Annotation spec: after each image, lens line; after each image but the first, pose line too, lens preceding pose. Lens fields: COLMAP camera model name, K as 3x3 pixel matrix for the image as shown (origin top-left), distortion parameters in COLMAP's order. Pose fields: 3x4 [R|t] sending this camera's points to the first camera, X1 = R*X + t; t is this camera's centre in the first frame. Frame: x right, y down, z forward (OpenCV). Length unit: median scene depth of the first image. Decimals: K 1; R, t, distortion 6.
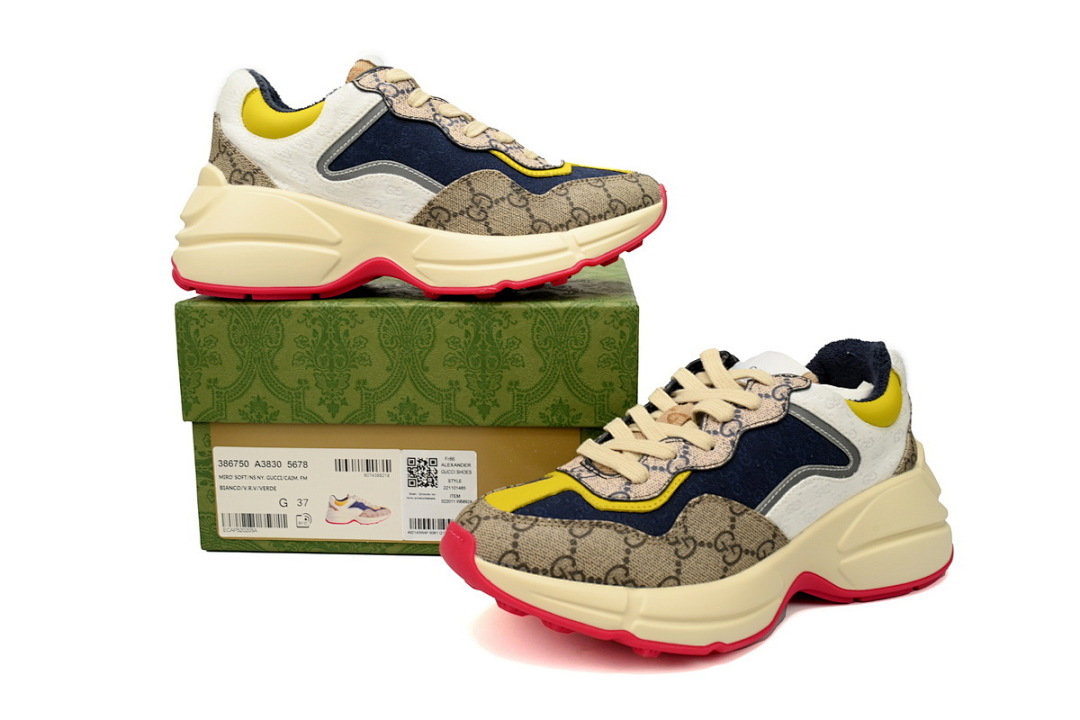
lens RADIAL K [[959.6, 0, 540.0], [0, 959.6, 360.0], [0, 0, 1]] dist [-0.003620, -0.002401]
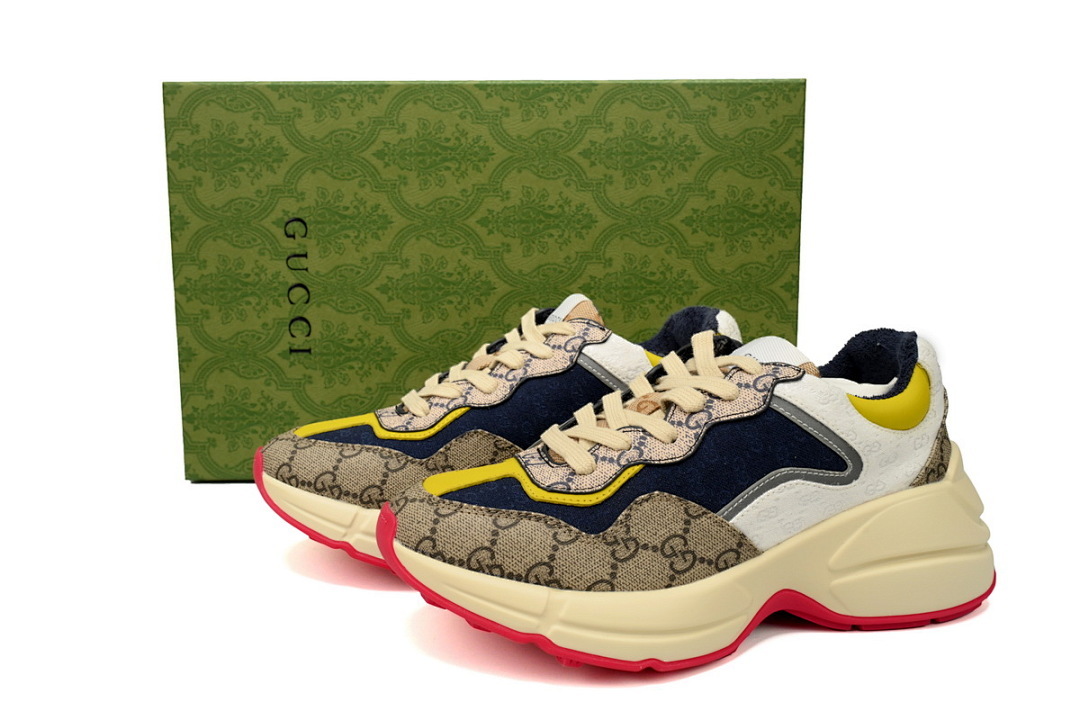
lens RADIAL K [[959.6, 0, 540.0], [0, 959.6, 360.0], [0, 0, 1]] dist [-0.003620, -0.002401]
pose [[0.979682, 0.041654, -0.196185, 0.234552], [-0.041096, 0.999131, 0.006917, 0.016430], [0.196303, 0.001286, 0.980542, 0.107191]]
